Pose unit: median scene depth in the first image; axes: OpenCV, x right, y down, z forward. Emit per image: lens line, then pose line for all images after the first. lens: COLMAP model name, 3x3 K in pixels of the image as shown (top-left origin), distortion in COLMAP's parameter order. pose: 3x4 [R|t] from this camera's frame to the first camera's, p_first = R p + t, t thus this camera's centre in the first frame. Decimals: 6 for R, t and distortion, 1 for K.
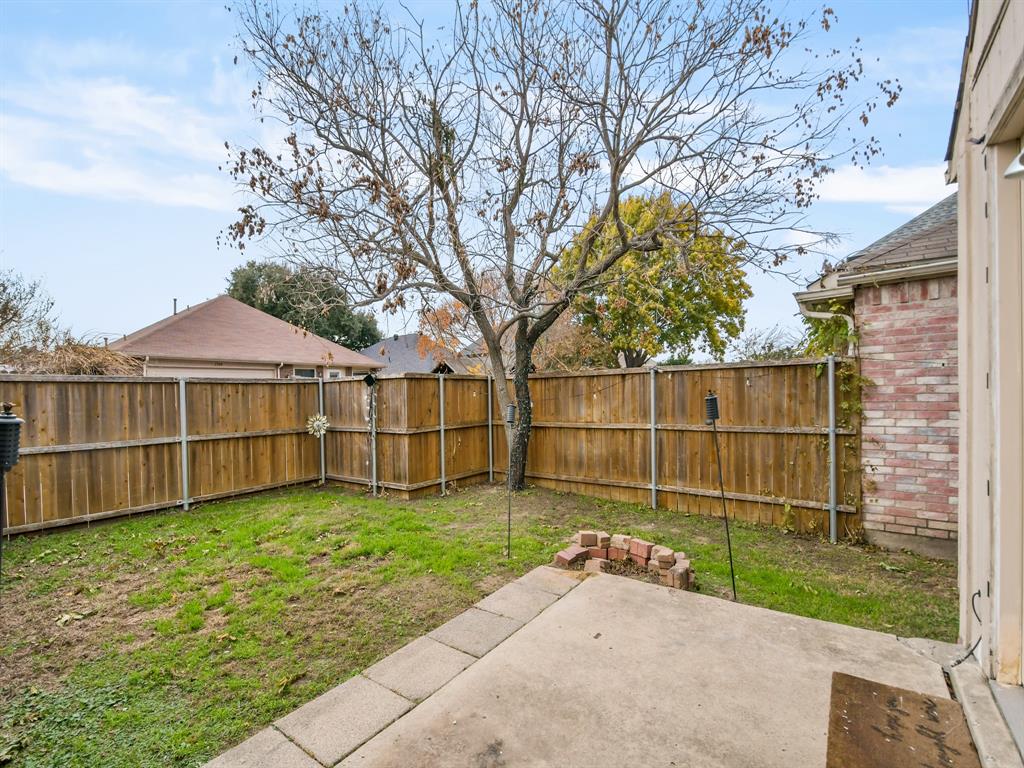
lens RADIAL K [[449.9, 0, 515.5], [0, 449.9, 395.7], [0, 0, 1]] dist [0.008406, -0.008173]
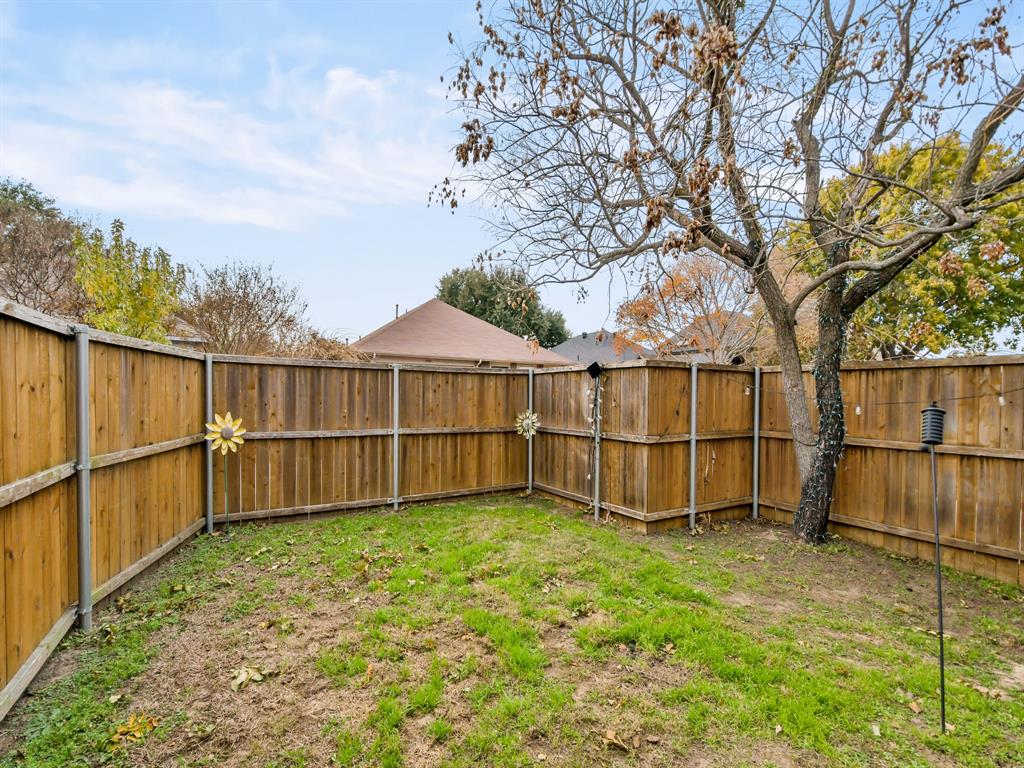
lens RADIAL K [[449.9, 0, 507.5], [0, 449.9, 401.0], [0, 0, 1]] dist [0.008406, -0.008173]
pose [[0.918888, 0.035376, -0.392930, -0.164314], [-0.032529, 0.999374, 0.013905, 0.013434], [0.393176, 0.000005, 0.919463, 0.239769]]
